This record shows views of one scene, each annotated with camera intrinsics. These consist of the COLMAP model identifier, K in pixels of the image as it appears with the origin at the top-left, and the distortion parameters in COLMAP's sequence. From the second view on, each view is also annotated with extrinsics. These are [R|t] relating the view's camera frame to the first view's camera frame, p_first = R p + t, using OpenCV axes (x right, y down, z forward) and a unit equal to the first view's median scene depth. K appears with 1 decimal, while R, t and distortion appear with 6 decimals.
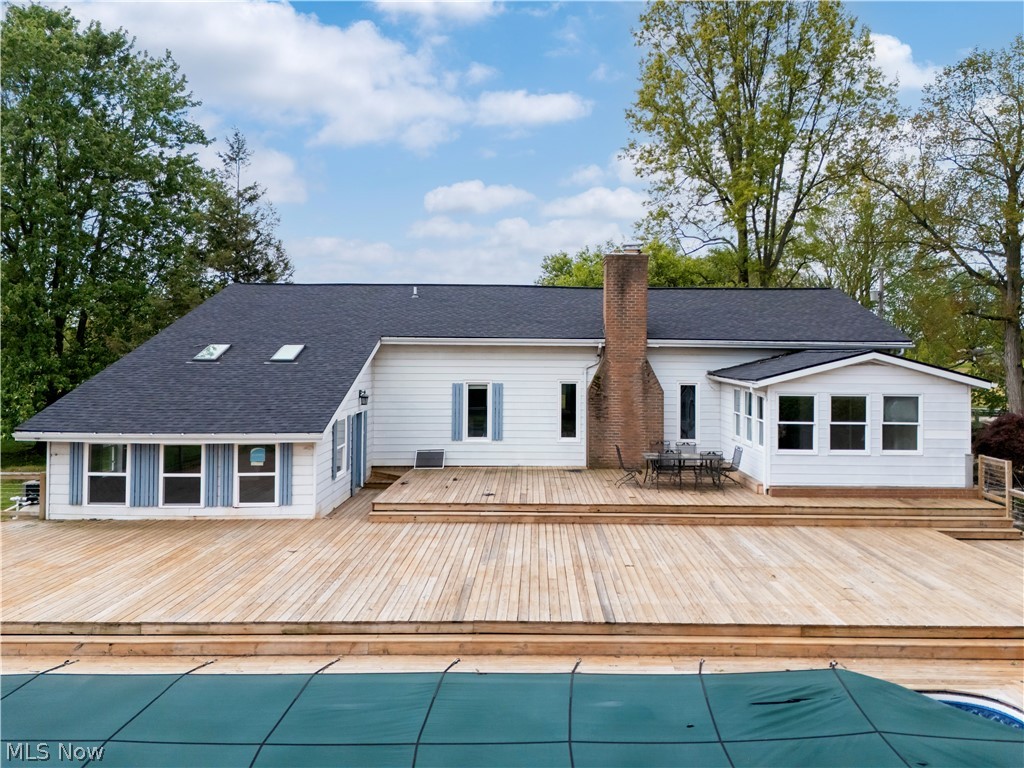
lens RADIAL K [[799.7, 0, 537.8], [0, 799.7, 381.0], [0, 0, 1]] dist [0.059288, -0.001009]
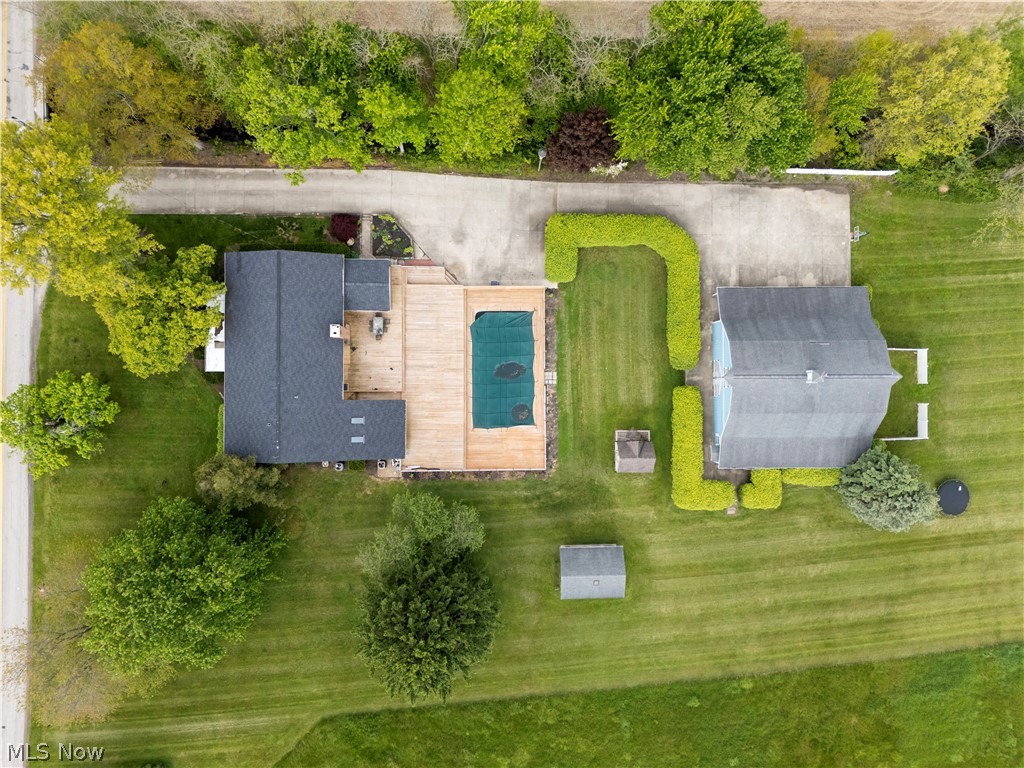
lens RADIAL K [[740.1, 0, 515.5], [0, 740.1, 387.5], [0, 0, 1]] dist [0.103057, -0.130281]
pose [[0.001959, -0.999963, 0.008345, -0.203414], [-0.020280, 0.008303, 0.999760, -4.217229], [-0.999792, -0.002128, -0.020263, 0.350000]]
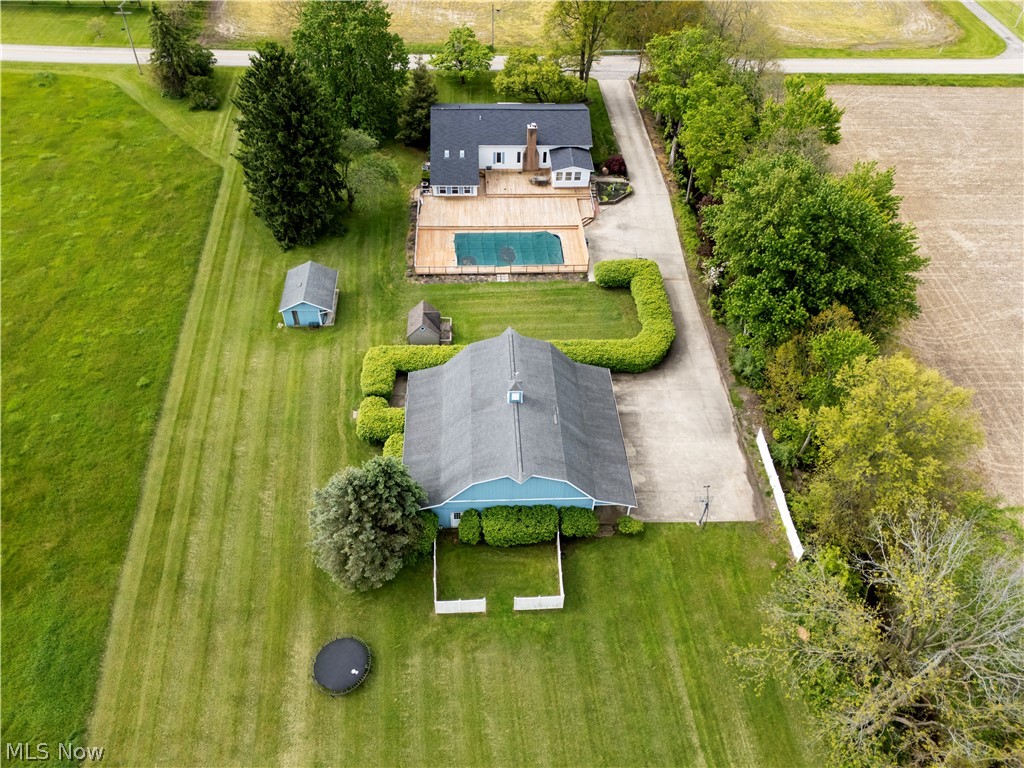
lens RADIAL K [[740.1, 0, 515.5], [0, 740.1, 387.5], [0, 0, 1]] dist [0.103057, -0.130281]
pose [[0.998730, -0.018473, 0.046881, -0.258266], [-0.020090, 0.707251, 0.706677, -2.579711], [-0.046211, -0.706722, 0.705981, -3.705400]]
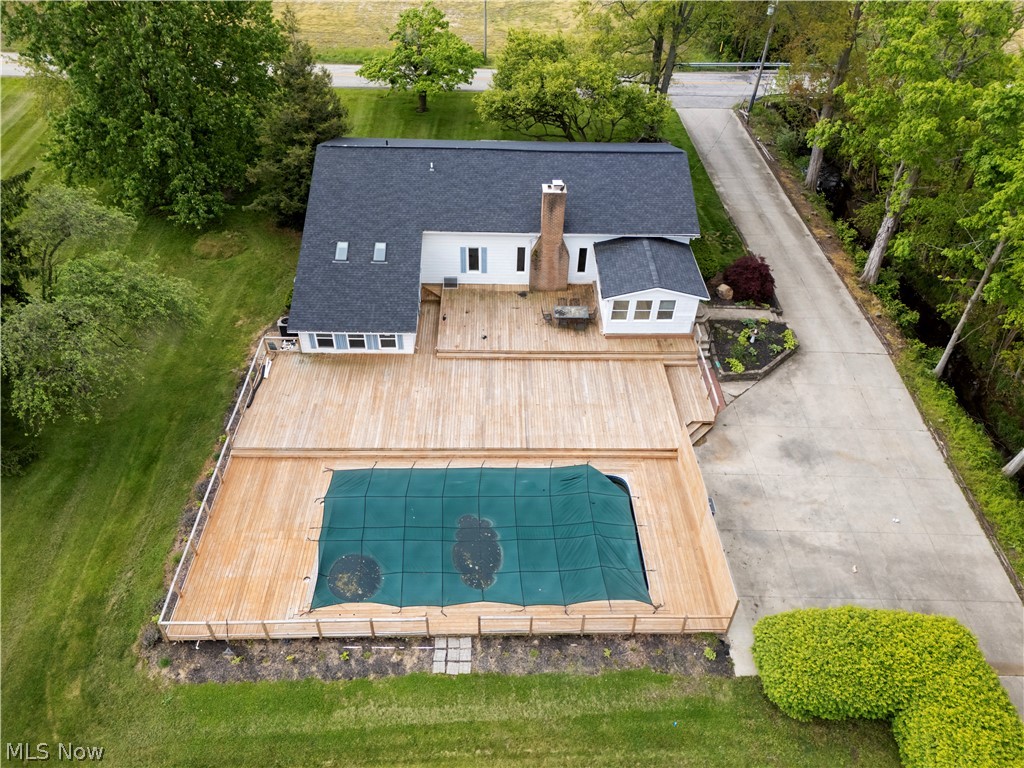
lens RADIAL K [[740.1, 0, 515.5], [0, 740.1, 387.5], [0, 0, 1]] dist [0.103057, -0.130281]
pose [[0.999587, 0.004195, 0.028422, -0.030592], [-0.021530, 0.764424, 0.644354, -1.110376], [-0.019023, -0.644700, 0.764199, -0.717540]]
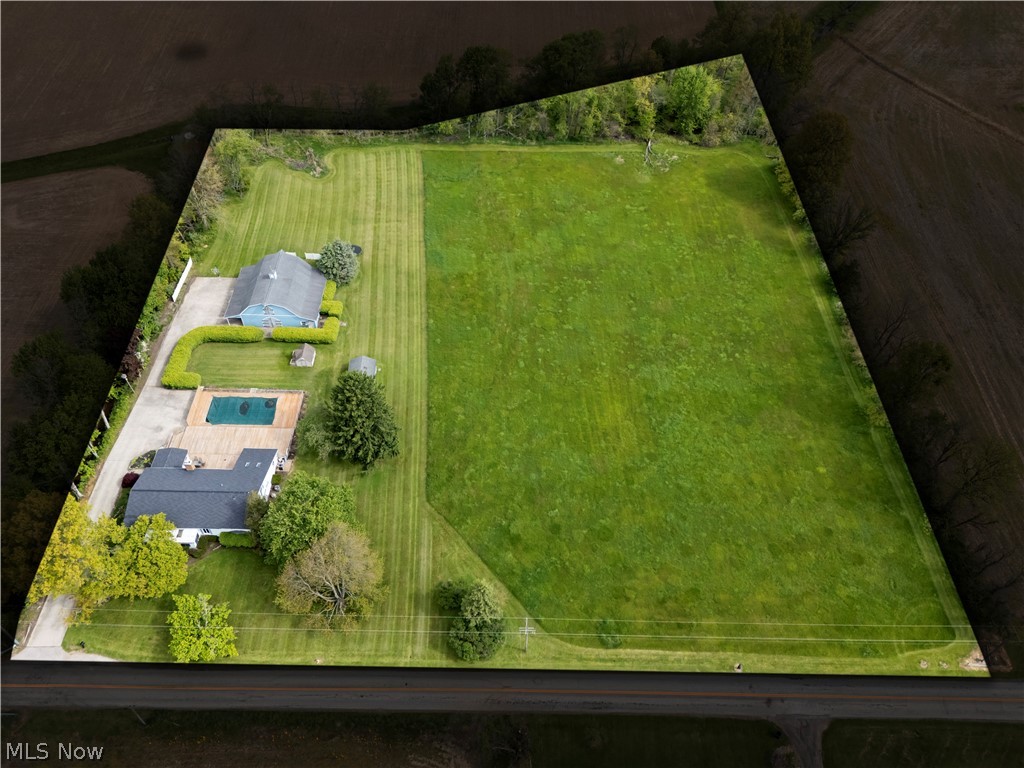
lens RADIAL K [[740.1, 0, 515.5], [0, 740.1, 387.5], [0, 0, 1]] dist [0.103057, -0.130281]
pose [[-0.999236, -0.030914, -0.023905, -2.760645], [-0.037989, 0.624998, 0.779702, -6.275317], [-0.009163, 0.780014, -0.625695, 5.095812]]
